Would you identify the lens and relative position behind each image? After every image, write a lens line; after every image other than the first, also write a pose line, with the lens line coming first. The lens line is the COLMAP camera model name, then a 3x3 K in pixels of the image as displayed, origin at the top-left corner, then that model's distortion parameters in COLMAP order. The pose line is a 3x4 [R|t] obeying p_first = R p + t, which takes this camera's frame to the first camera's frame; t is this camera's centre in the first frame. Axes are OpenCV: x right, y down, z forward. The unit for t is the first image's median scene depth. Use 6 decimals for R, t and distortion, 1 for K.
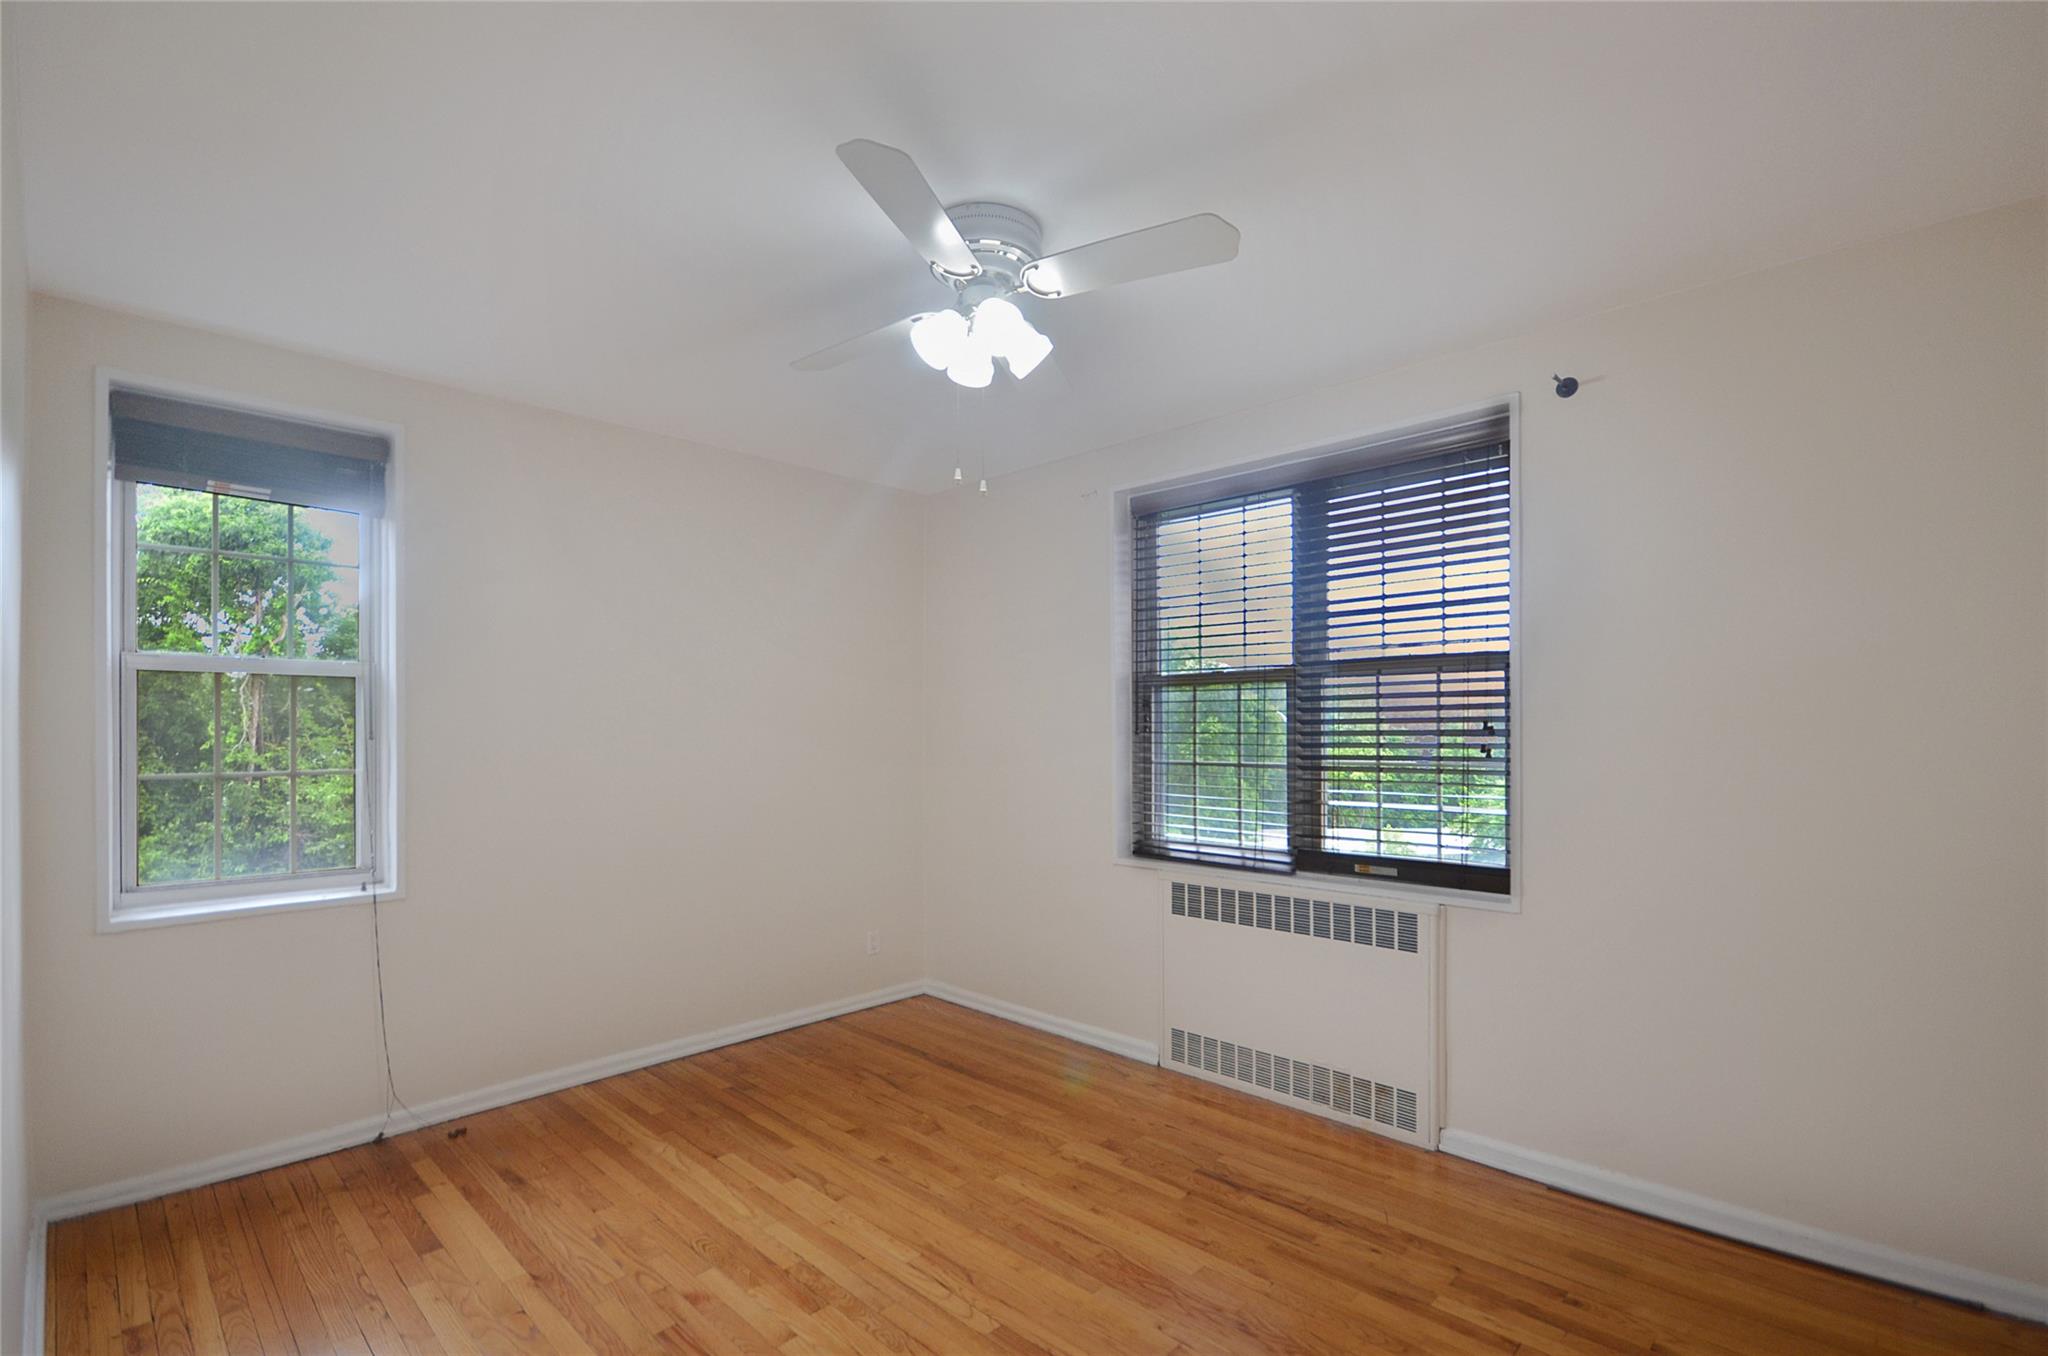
lens RADIAL K [[908.8, 0, 956.2], [0, 908.8, 718.5], [0, 0, 1]] dist [-0.000099, -0.000319]
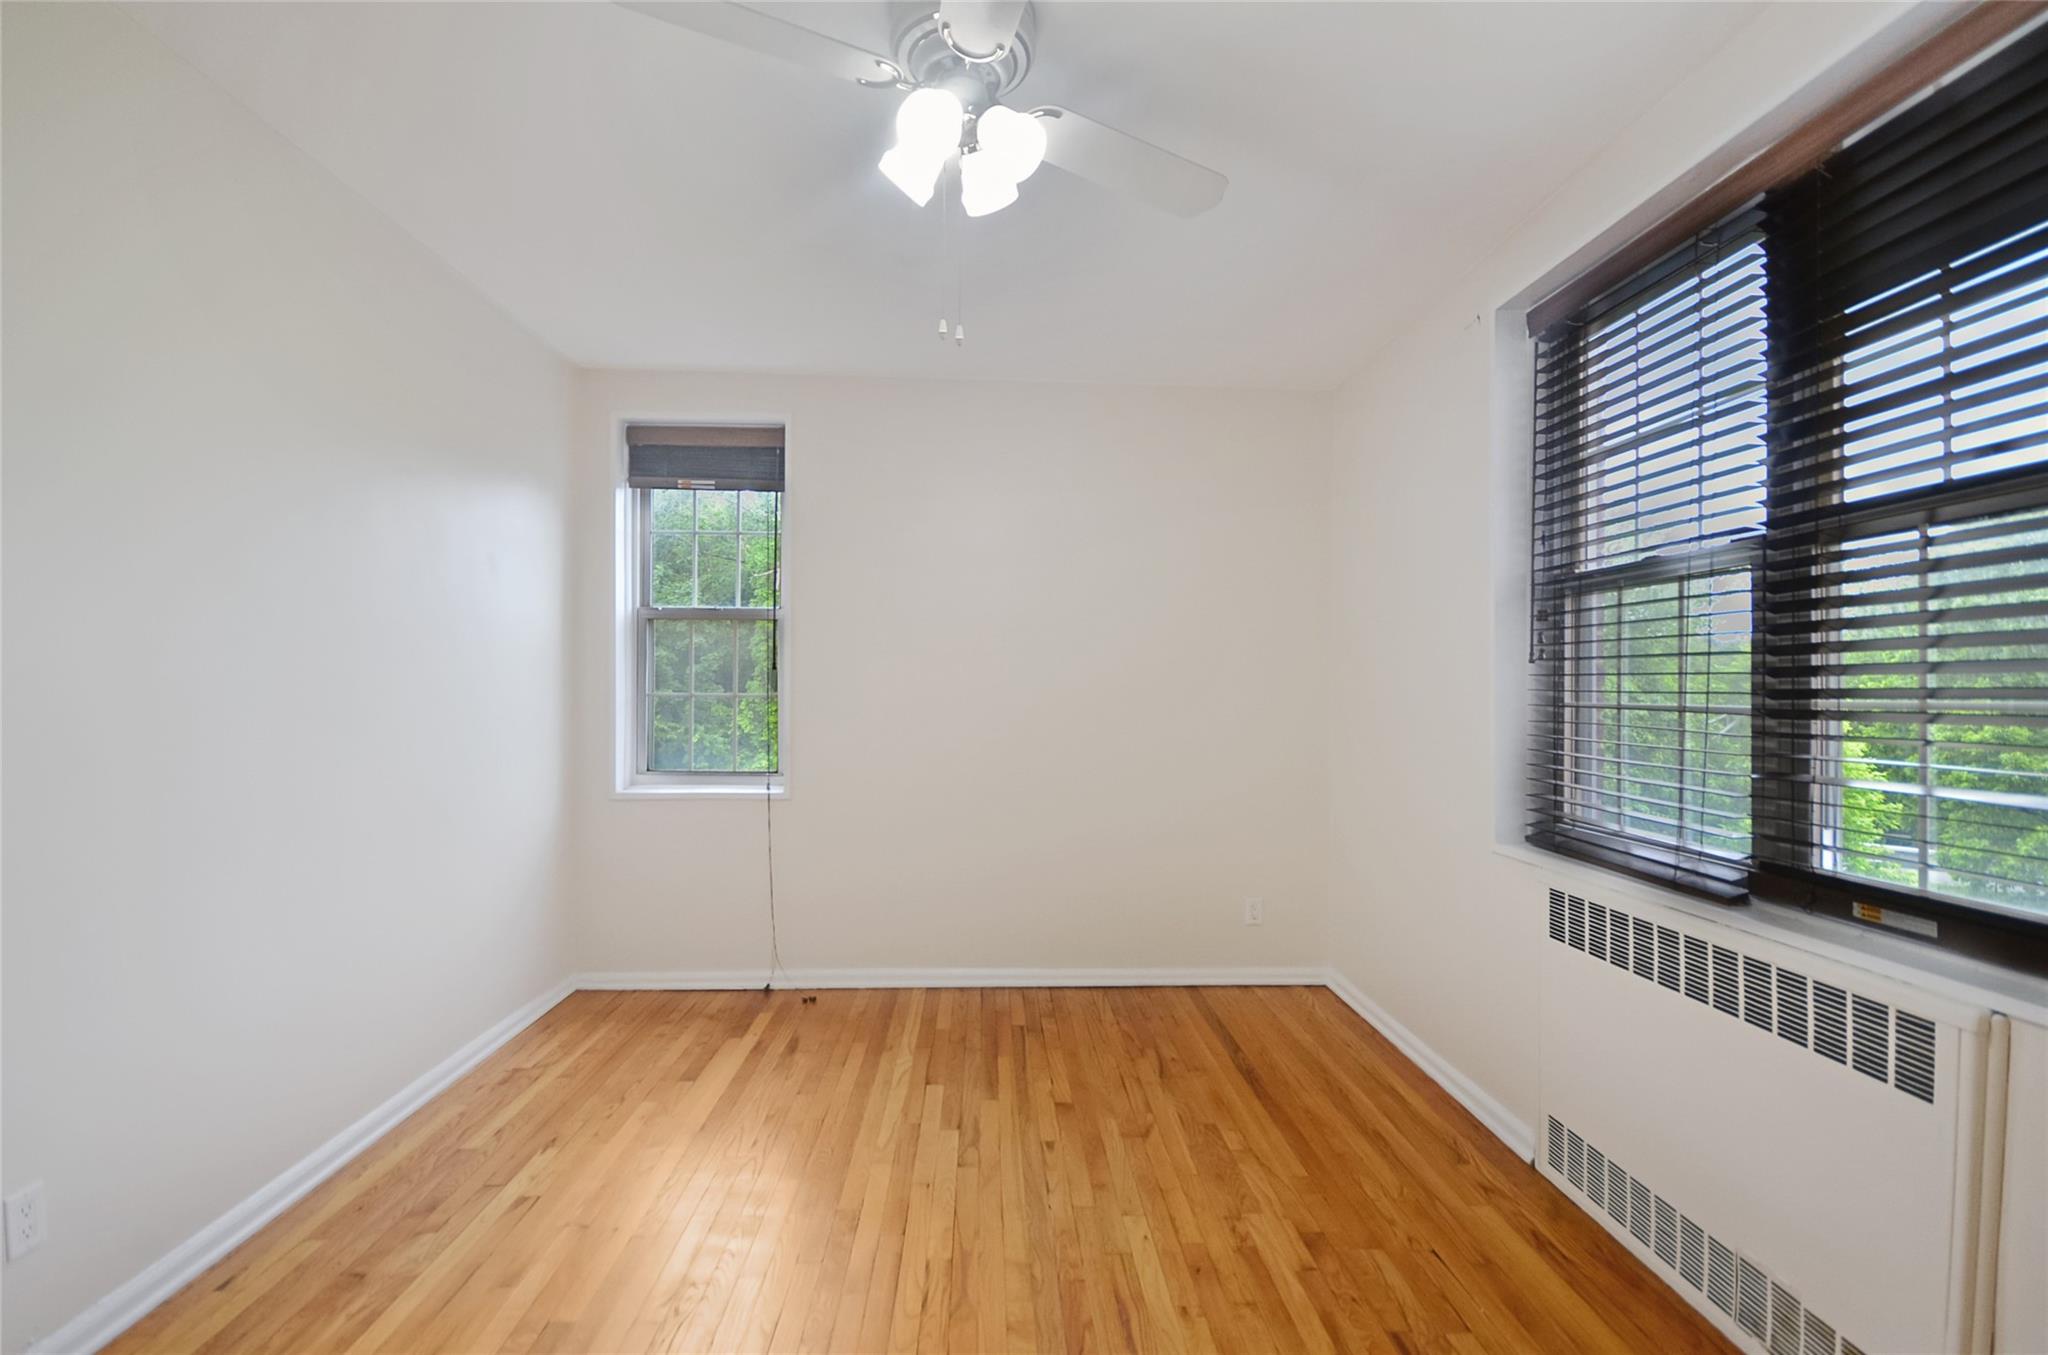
lens RADIAL K [[878.4, 0, 1024.0], [0, 878.4, 677.5], [0, 0, 1]] dist [-0.001268, -0.000426]
pose [[0.748502, 0.000154, -0.663133, 0.402565], [-0.001105, 0.999999, -0.001015, 0.034544], [0.663132, 0.001493, 0.748501, 0.311792]]
